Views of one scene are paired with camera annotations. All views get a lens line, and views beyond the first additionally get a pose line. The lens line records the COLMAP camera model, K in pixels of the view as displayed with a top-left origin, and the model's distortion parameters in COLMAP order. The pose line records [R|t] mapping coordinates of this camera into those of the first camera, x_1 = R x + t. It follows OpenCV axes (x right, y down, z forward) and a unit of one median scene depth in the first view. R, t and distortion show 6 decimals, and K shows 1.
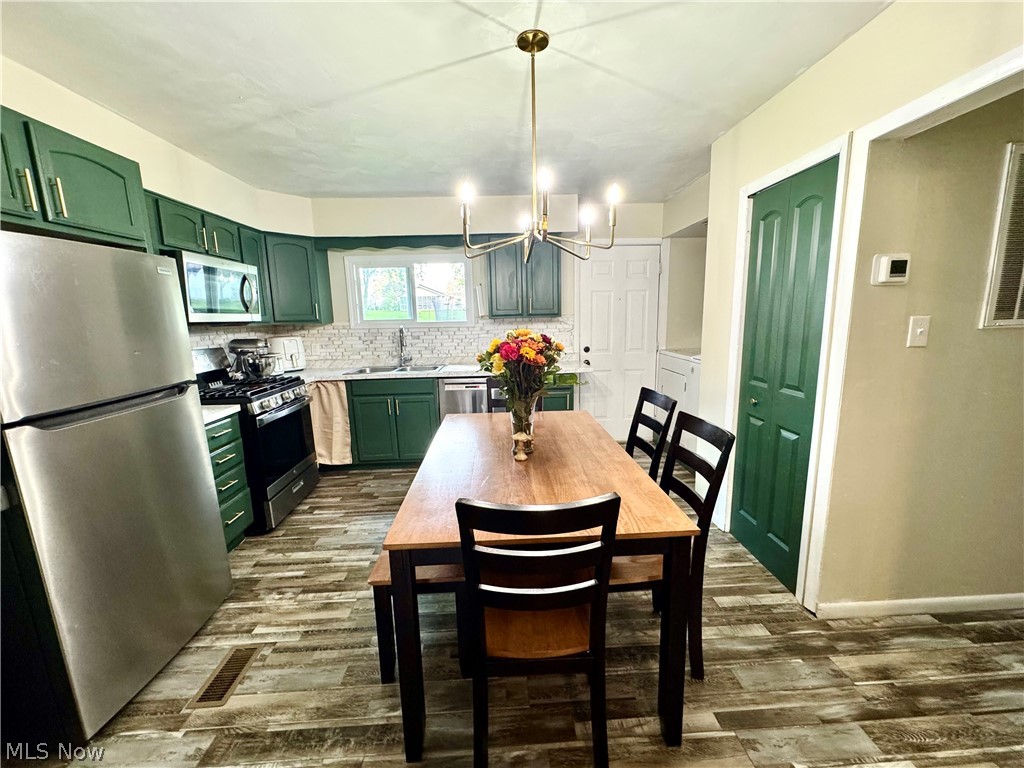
lens RADIAL K [[409.3, 0, 513.1], [0, 409.3, 382.5], [0, 0, 1]] dist [-0.001269, 0.000543]
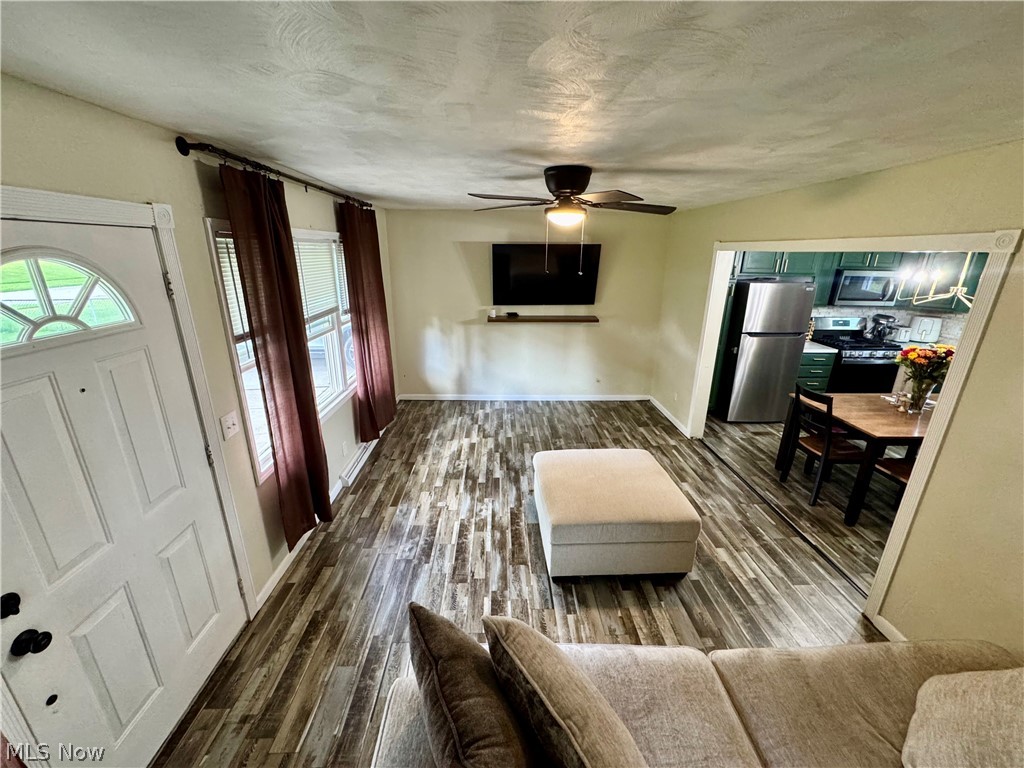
lens RADIAL K [[403.8, 0, 516.4], [0, 403.8, 381.5], [0, 0, 1]] dist [-0.002845, -0.000119]
pose [[-0.010490, 0.329153, -0.944218, 0.970826], [-0.177880, 0.928595, 0.325683, -0.126515], [0.983996, 0.171374, 0.048809, -0.467609]]
